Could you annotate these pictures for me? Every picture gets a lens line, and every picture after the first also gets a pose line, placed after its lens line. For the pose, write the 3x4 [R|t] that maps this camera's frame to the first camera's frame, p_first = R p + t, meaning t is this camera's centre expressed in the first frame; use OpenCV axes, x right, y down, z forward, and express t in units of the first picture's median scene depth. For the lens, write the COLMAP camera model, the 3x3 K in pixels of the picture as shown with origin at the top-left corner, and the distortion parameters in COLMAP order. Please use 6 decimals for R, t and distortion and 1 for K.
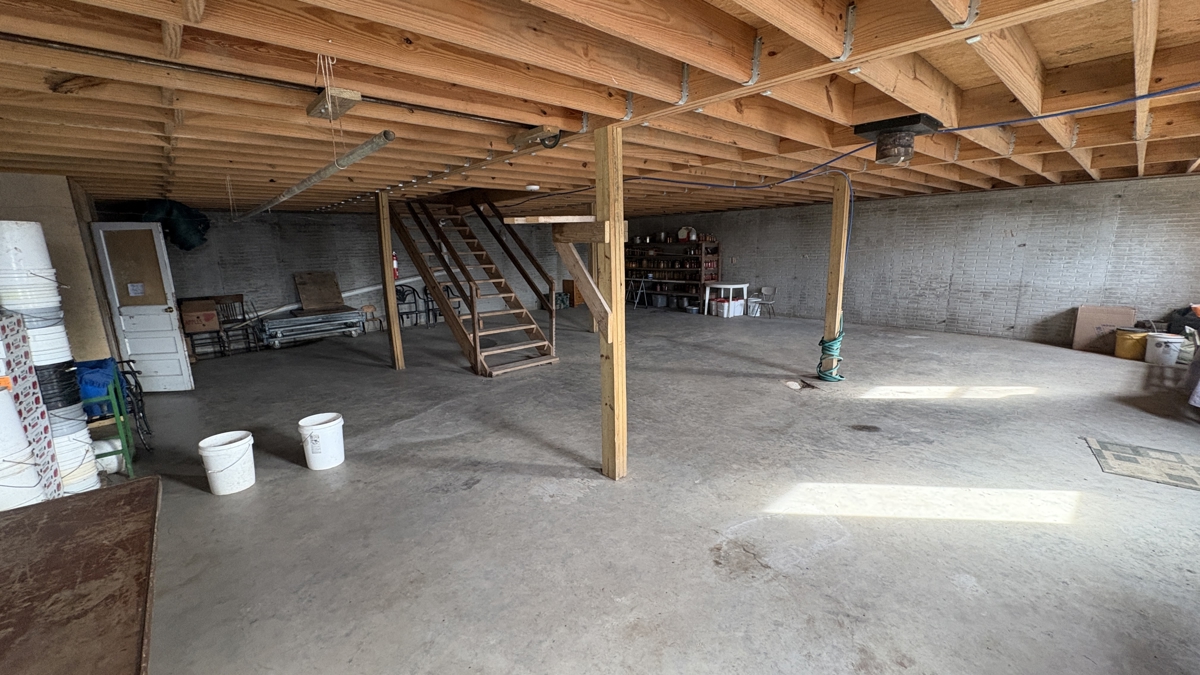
lens RADIAL K [[473.3, 0, 600.9], [0, 473.3, 338.6], [0, 0, 1]] dist [-0.001290, -0.000101]
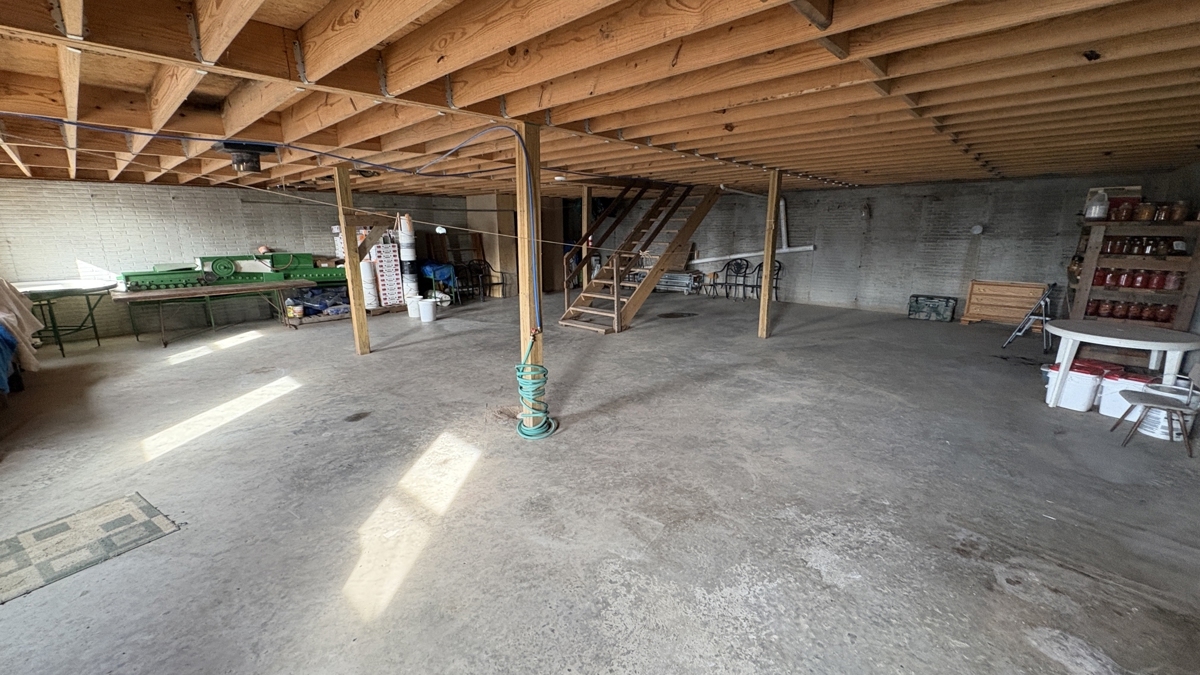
lens RADIAL K [[473.3, 0, 598.1], [0, 473.3, 339.0], [0, 0, 1]] dist [-0.001290, -0.000101]
pose [[0.094673, 0.251324, -0.963262, 1.548954], [-0.191646, 0.954110, 0.230101, -0.300607], [0.976887, 0.162821, 0.138493, 1.345733]]
